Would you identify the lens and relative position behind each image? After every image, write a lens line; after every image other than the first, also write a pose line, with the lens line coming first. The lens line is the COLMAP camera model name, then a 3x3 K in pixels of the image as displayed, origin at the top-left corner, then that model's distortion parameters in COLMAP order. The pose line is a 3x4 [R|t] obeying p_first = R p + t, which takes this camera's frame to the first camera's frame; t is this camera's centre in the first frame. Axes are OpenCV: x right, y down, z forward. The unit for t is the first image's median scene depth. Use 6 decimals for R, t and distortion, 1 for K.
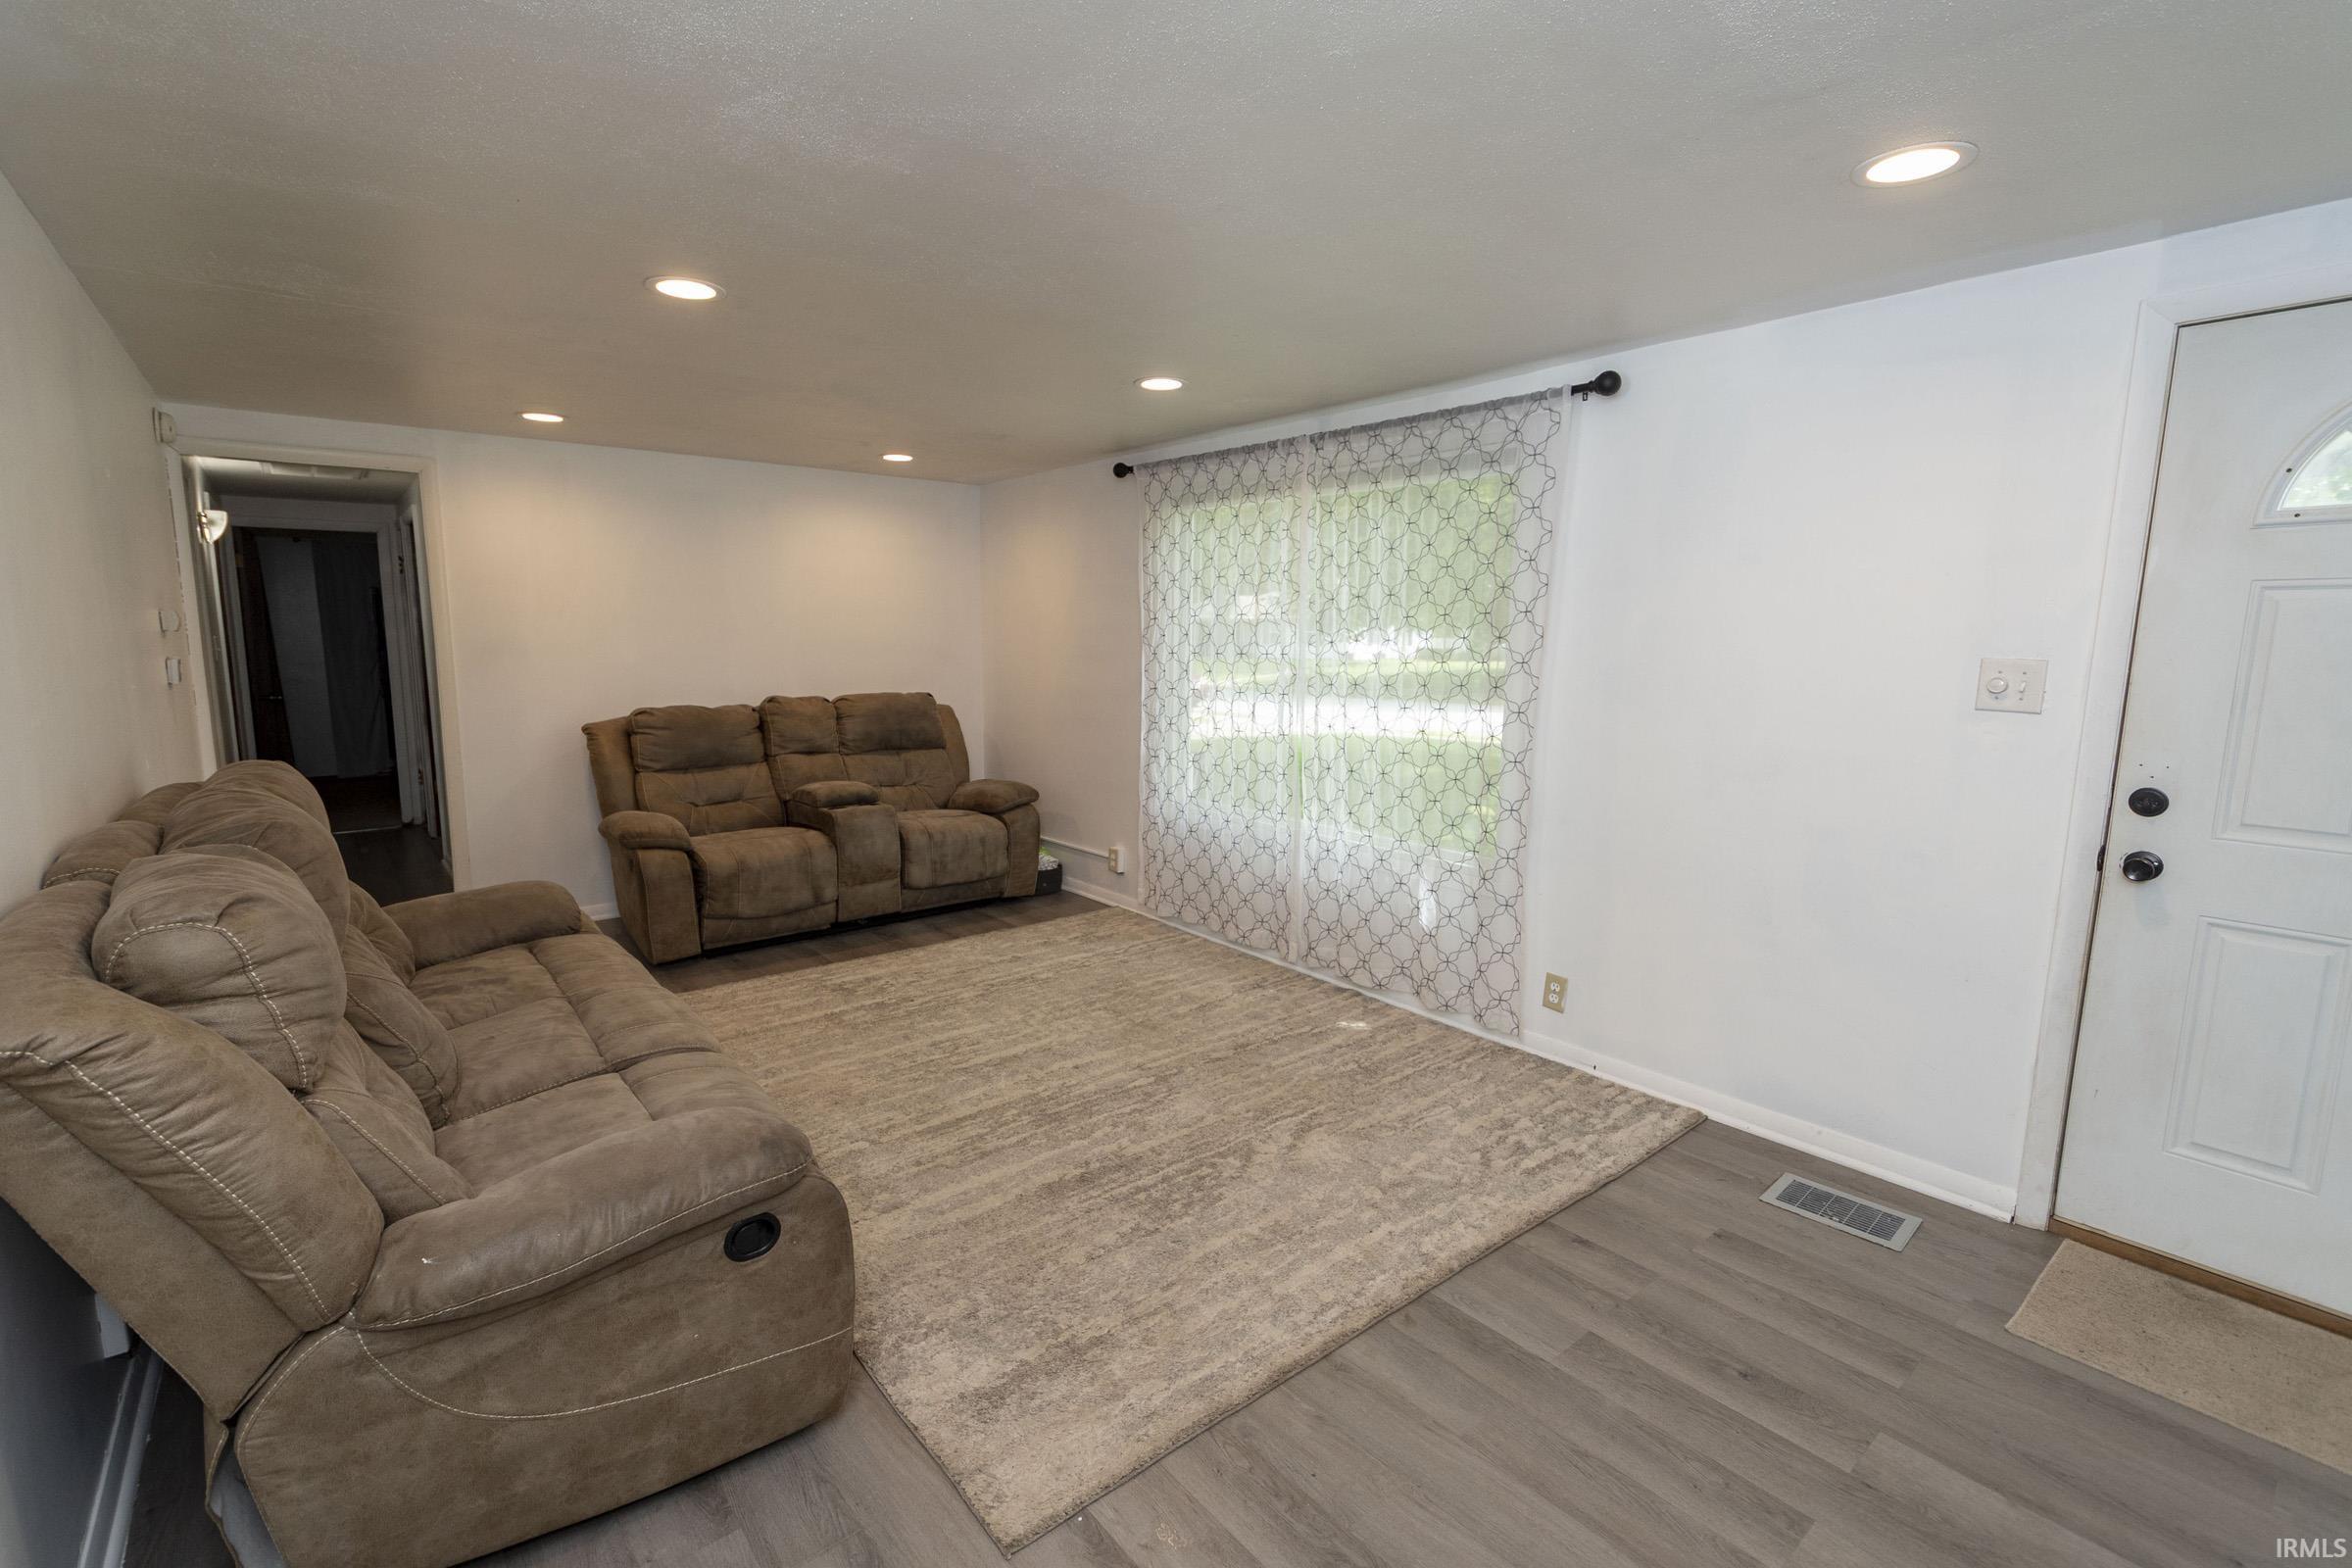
lens RADIAL K [[1039.1, 0, 1150.9], [0, 1039.1, 779.9], [0, 0, 1]] dist [0.008588, -0.007103]
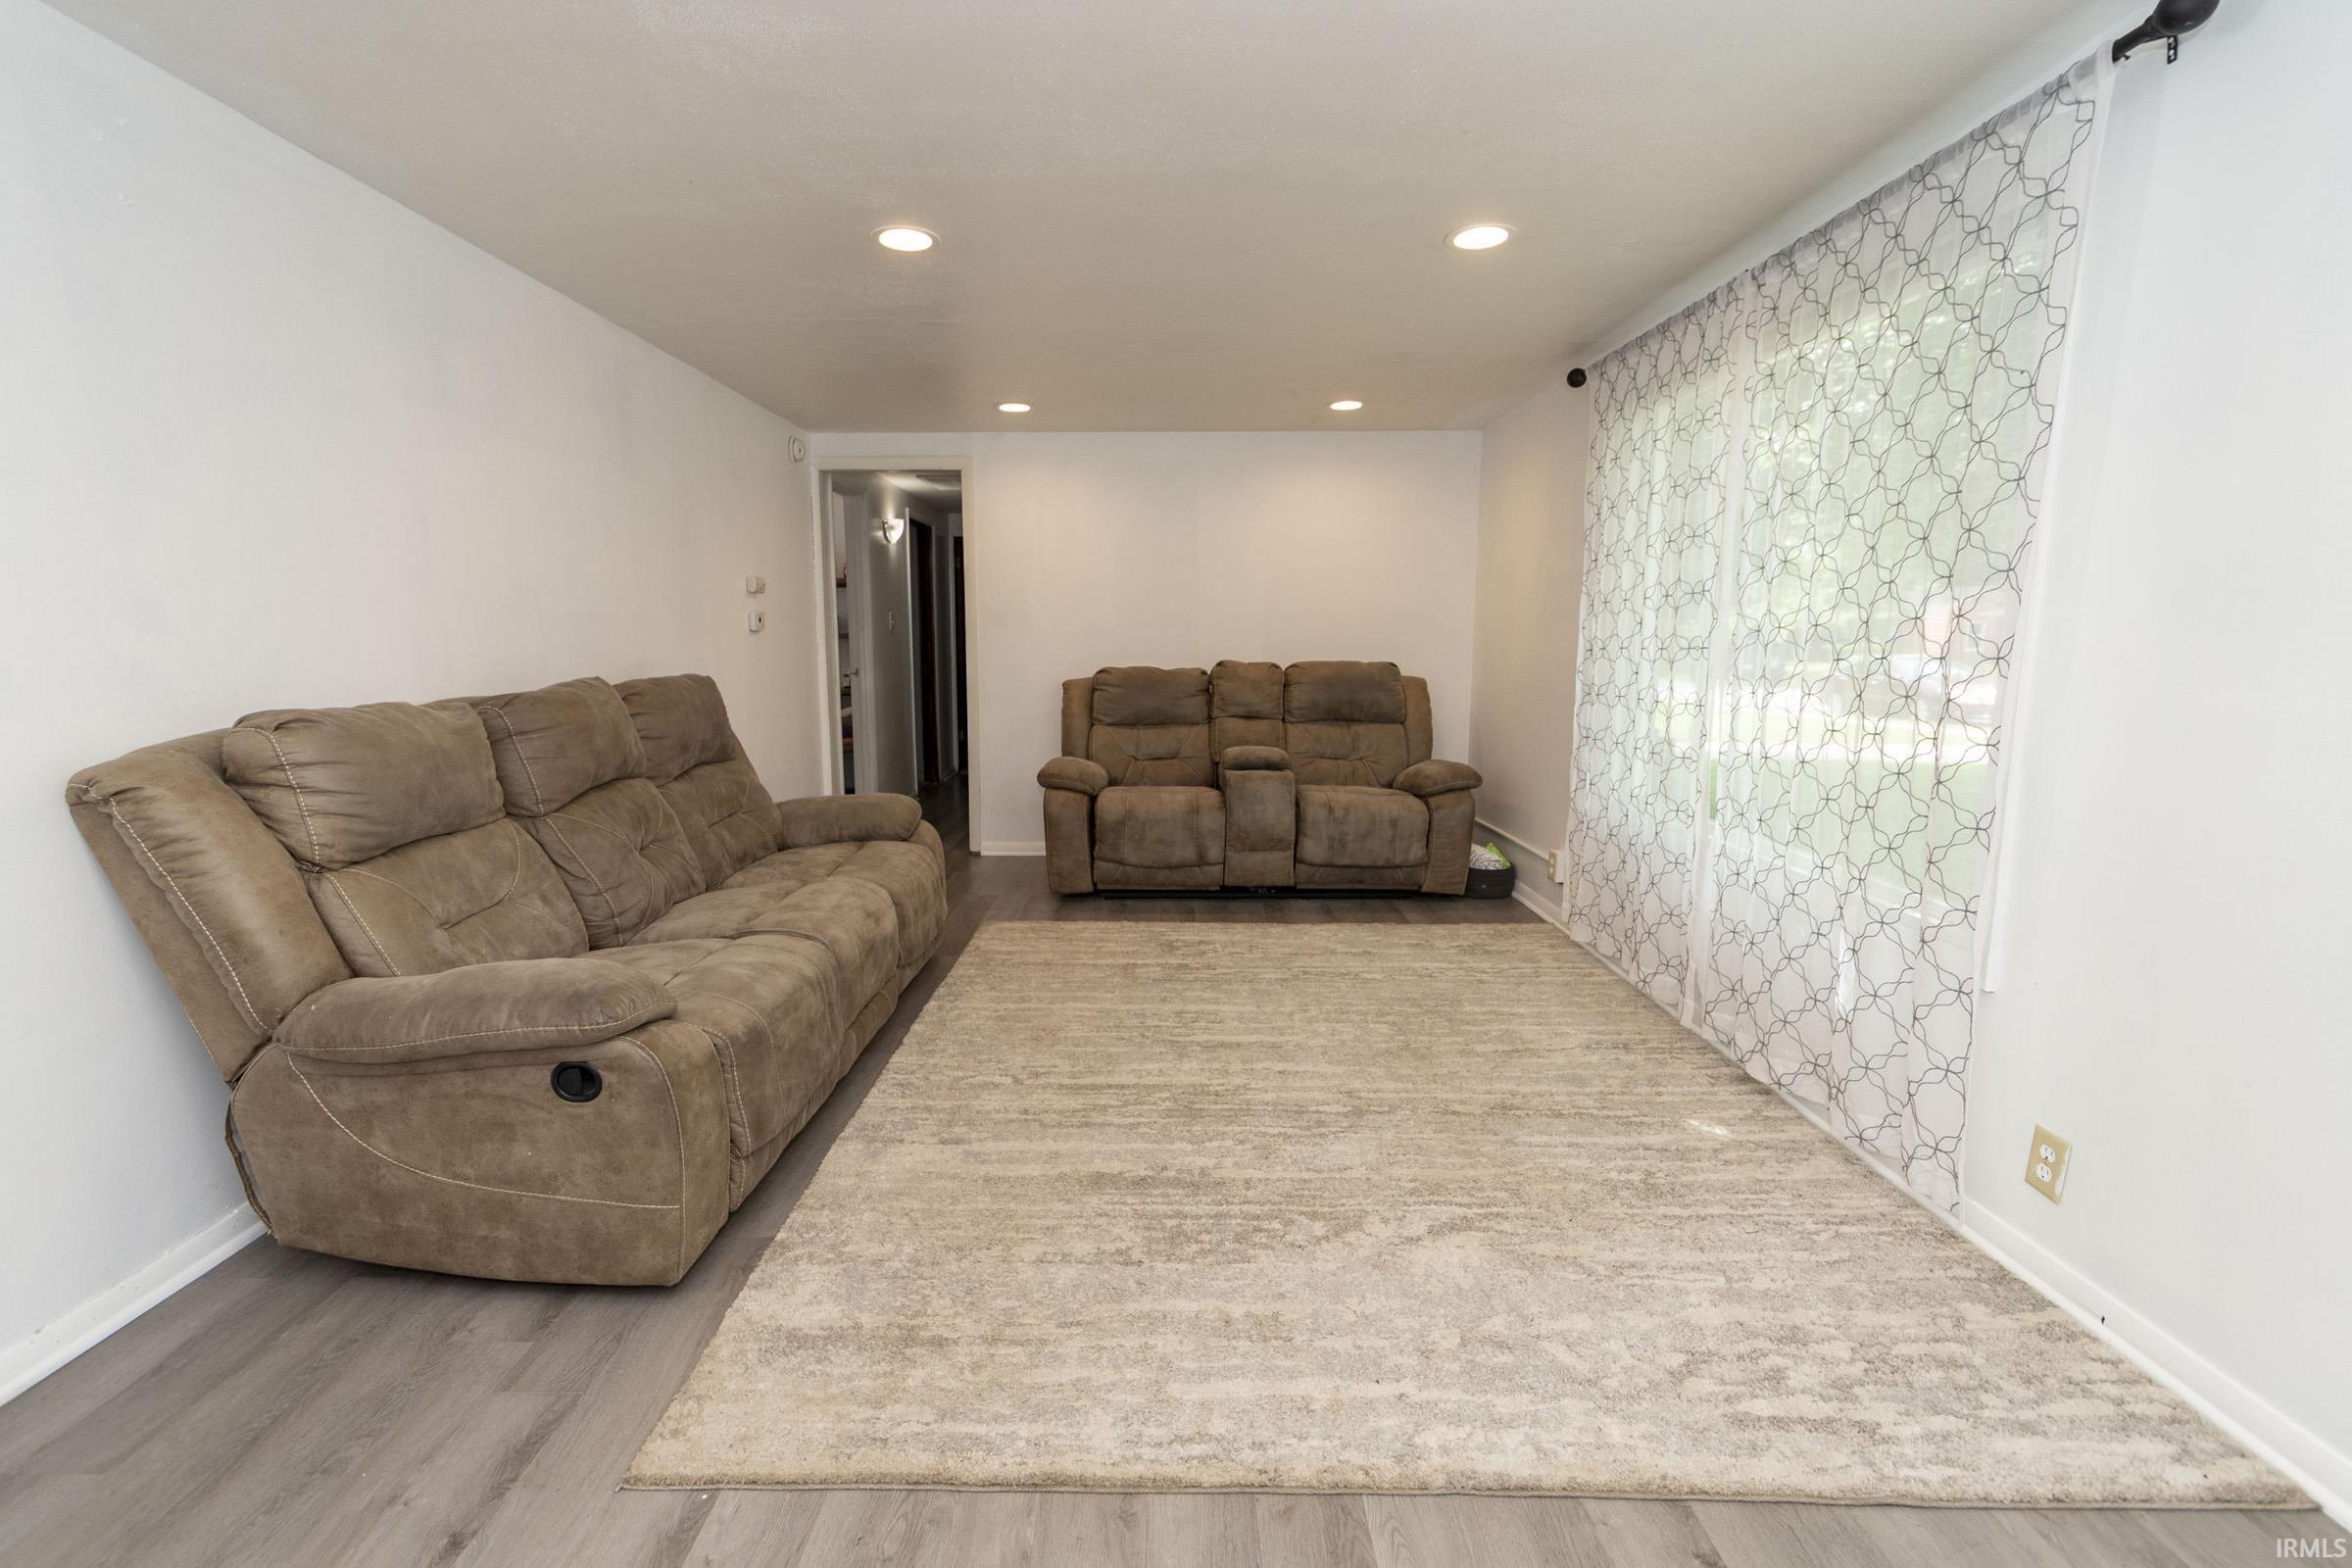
lens RADIAL K [[1039.1, 0, 1150.9], [0, 1039.1, 779.9], [0, 0, 1]] dist [0.008588, -0.007103]
pose [[0.774427, 0.081119, -0.627441, 0.316386], [-0.085122, 0.996088, 0.023716, 0.024450], [0.626910, 0.035043, 0.778303, 0.232638]]
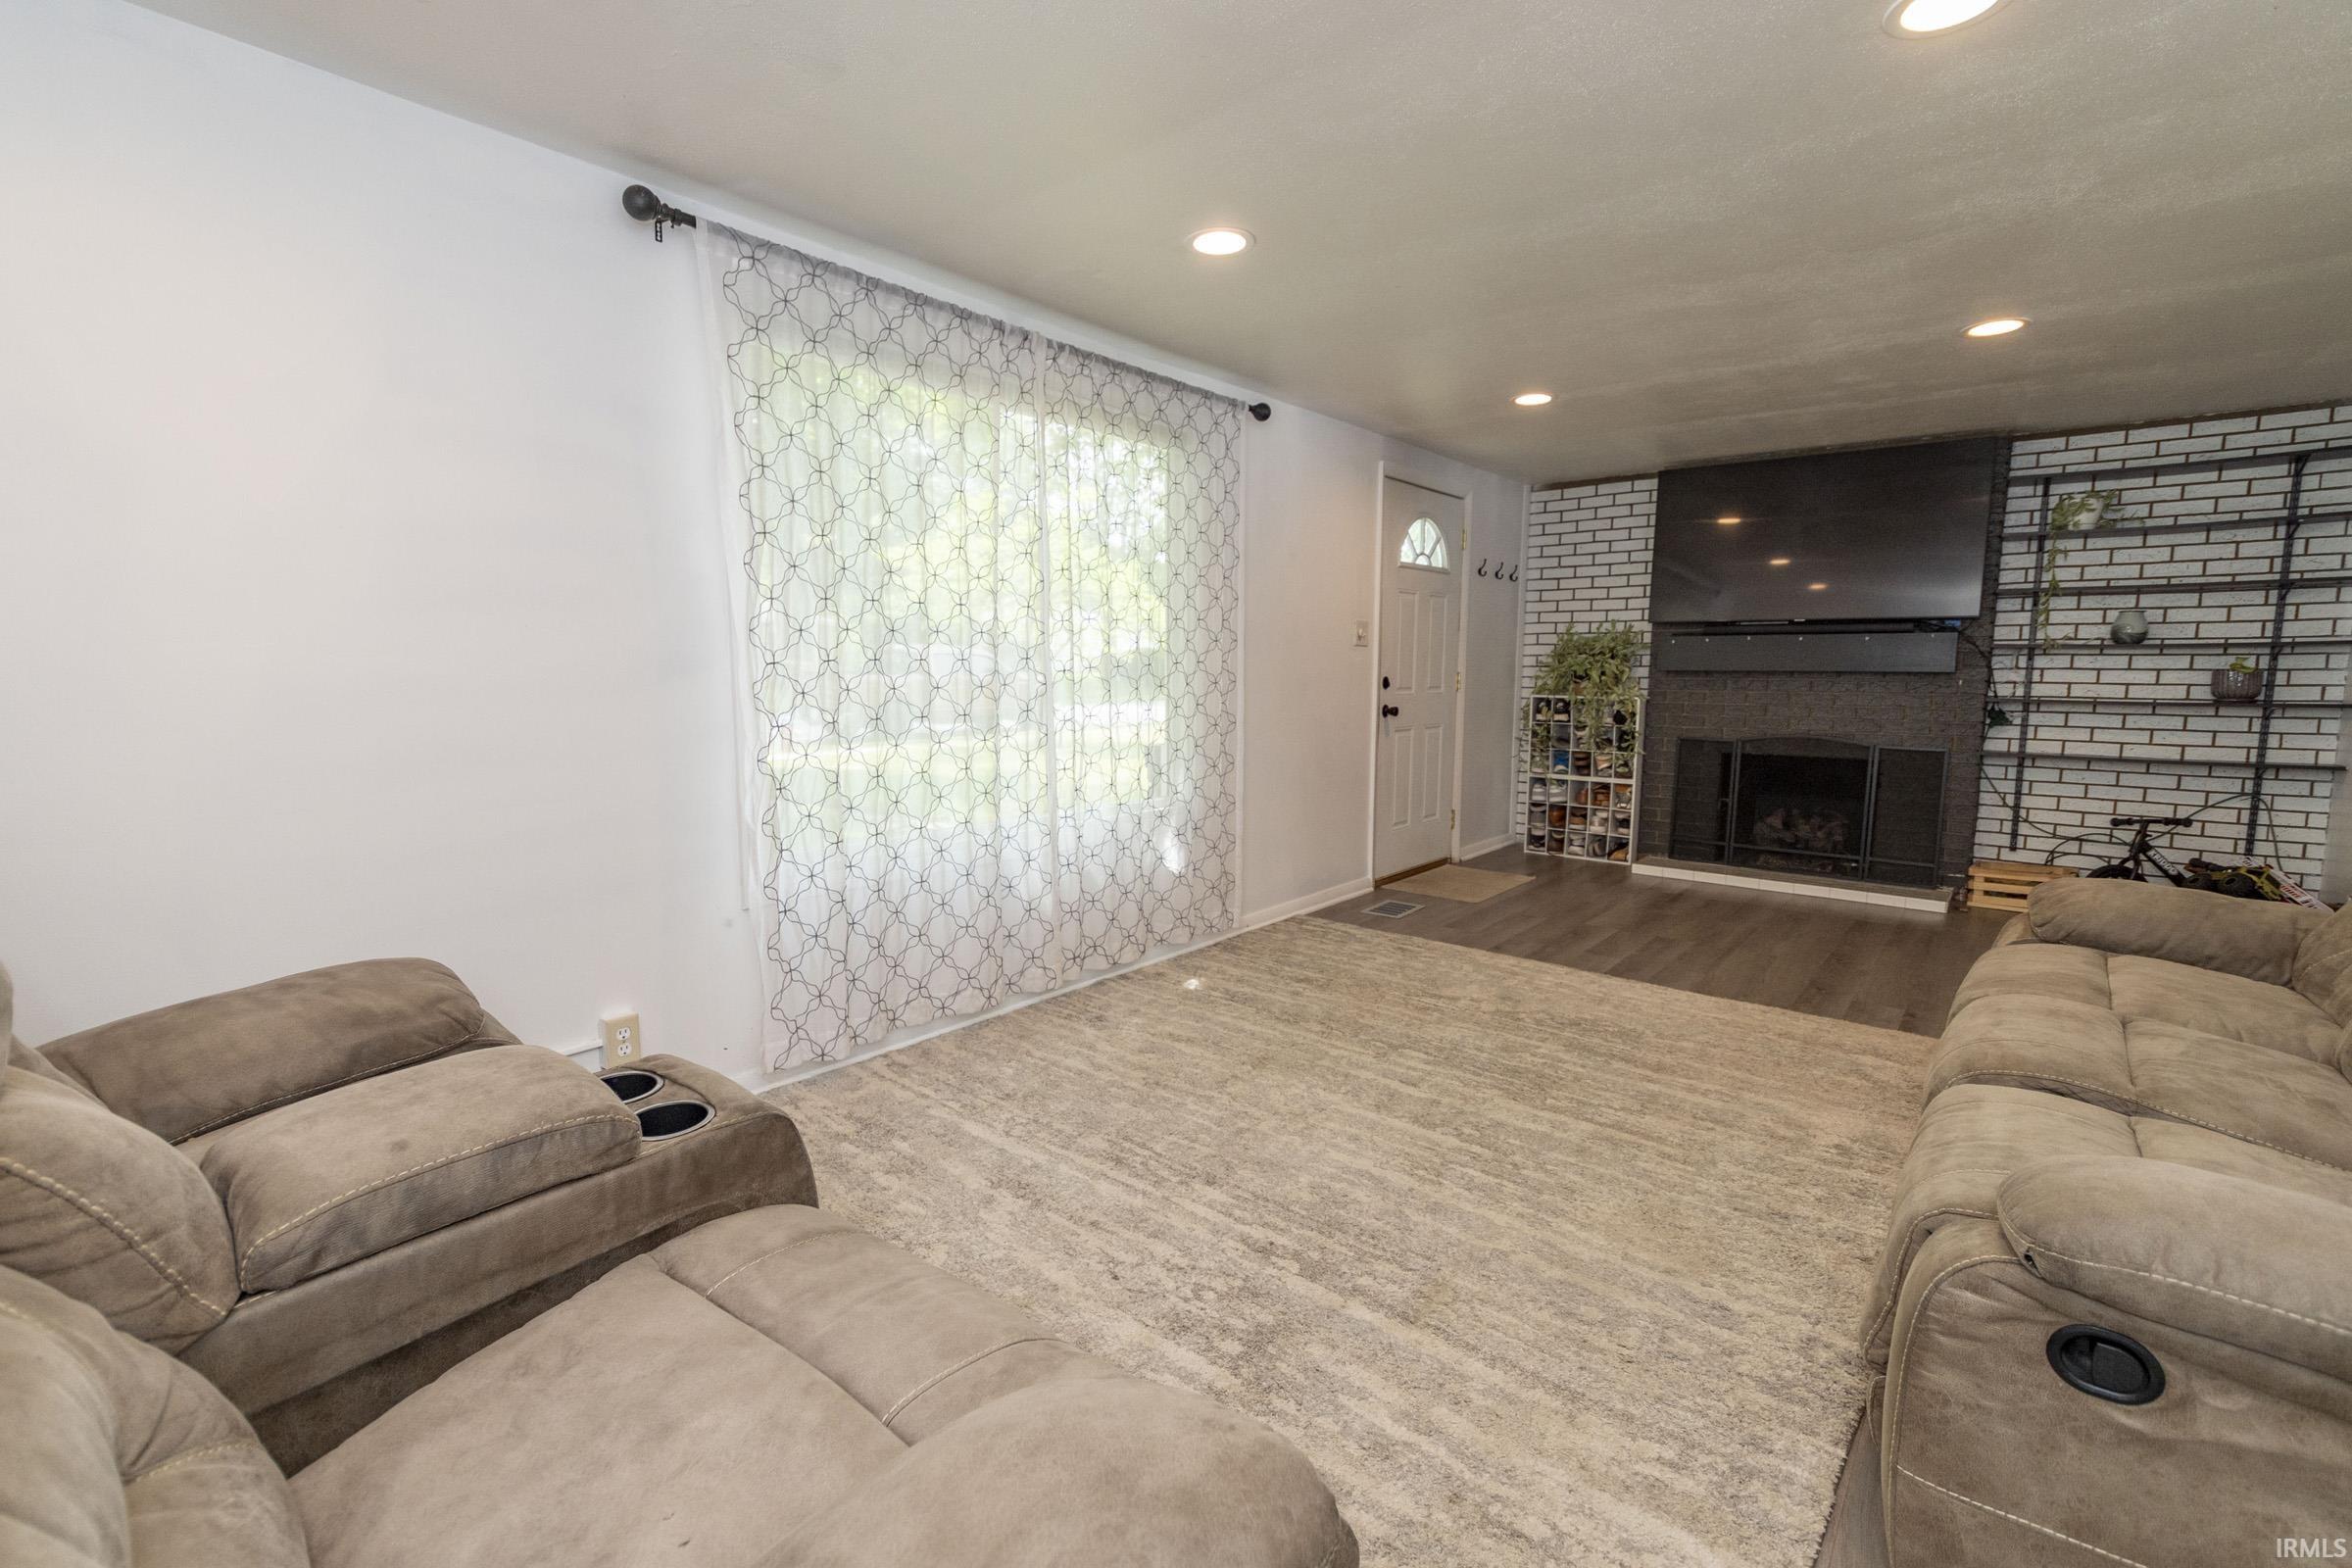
lens RADIAL K [[1039.1, 0, 1150.9], [0, 1039.1, 779.9], [0, 0, 1]] dist [0.008588, -0.007103]
pose [[-0.188522, -0.118676, 0.974872, -0.725683], [0.134123, 0.980259, 0.145268, -0.102760], [-0.972867, 0.158139, -0.168883, 1.154501]]
